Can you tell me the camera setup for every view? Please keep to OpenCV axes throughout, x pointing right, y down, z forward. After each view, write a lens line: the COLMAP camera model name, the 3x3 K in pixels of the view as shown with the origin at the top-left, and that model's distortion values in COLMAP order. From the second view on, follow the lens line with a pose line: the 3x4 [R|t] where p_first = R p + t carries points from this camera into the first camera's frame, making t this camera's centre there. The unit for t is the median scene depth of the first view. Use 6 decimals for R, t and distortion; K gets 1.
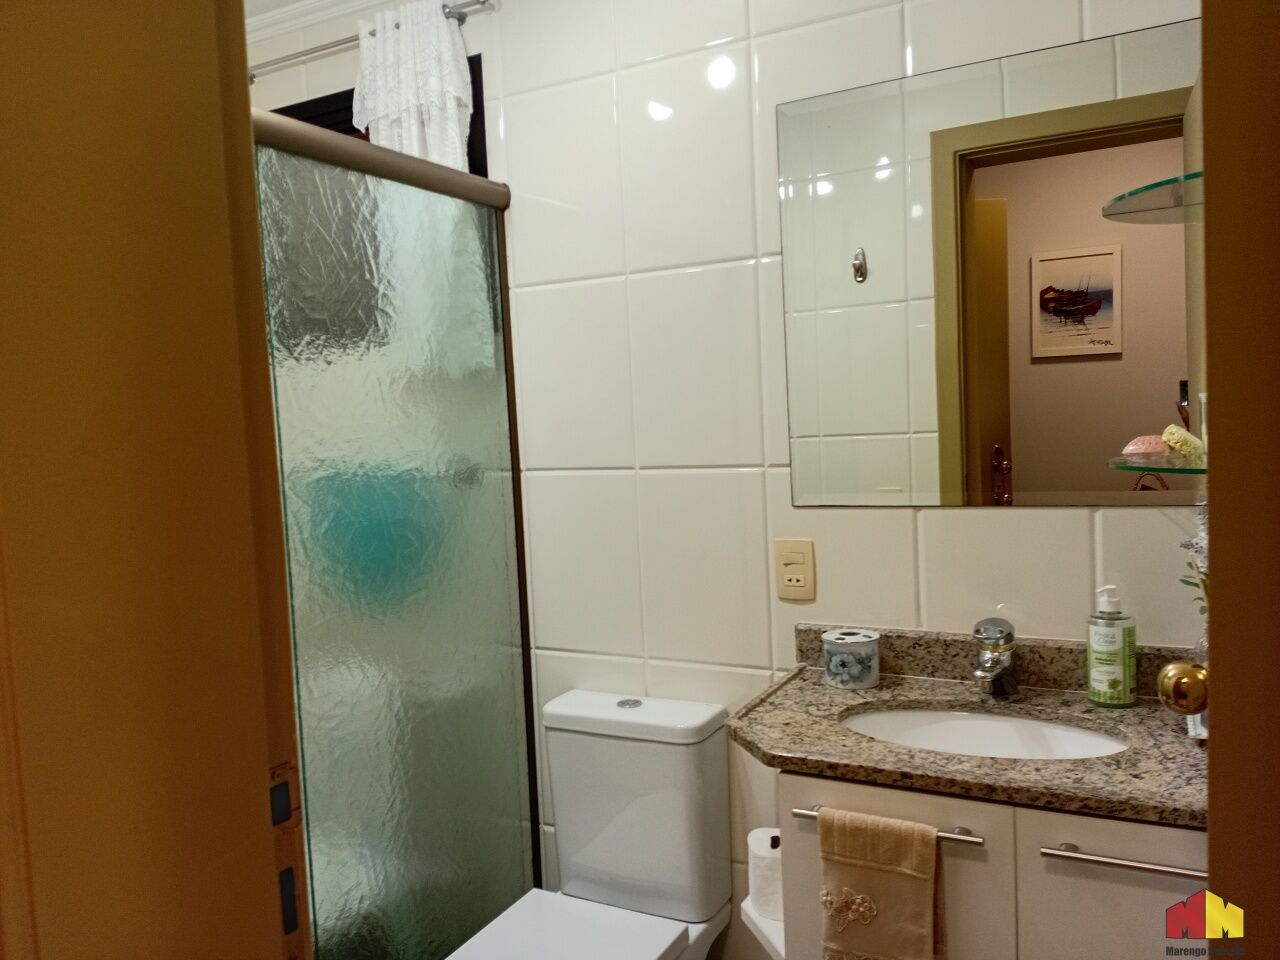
lens RADIAL K [[994.9, 0, 641.2], [0, 994.9, 488.0], [0, 0, 1]] dist [0.107006, -0.221822]
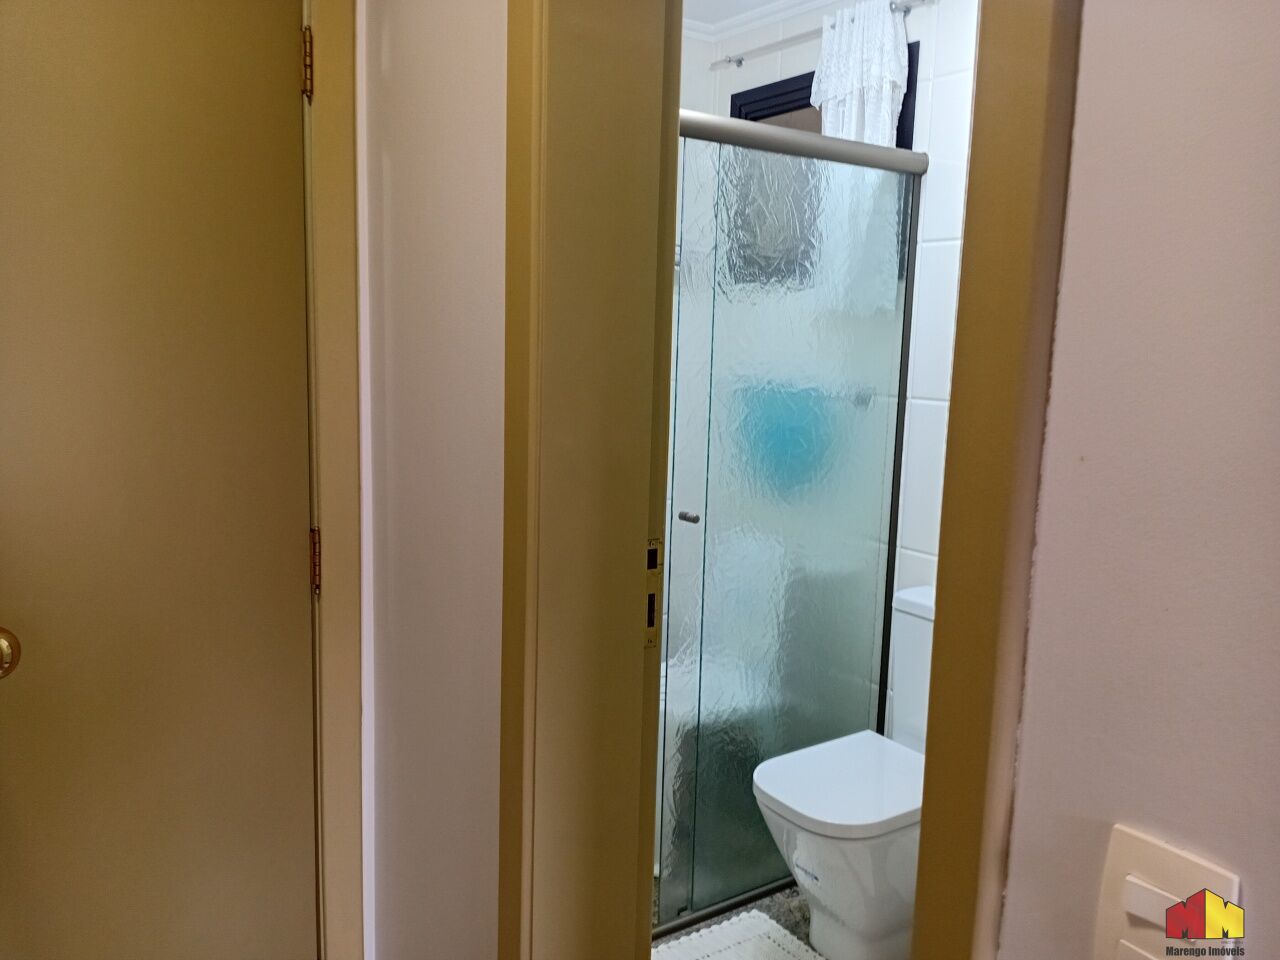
lens RADIAL K [[994.9, 0, 641.2], [0, 994.9, 488.0], [0, 0, 1]] dist [0.107006, -0.221822]
pose [[0.890131, 0.142605, -0.432817, 0.137426], [-0.105423, 0.988451, 0.108861, -0.008775], [0.443342, -0.051272, 0.894885, -0.227090]]
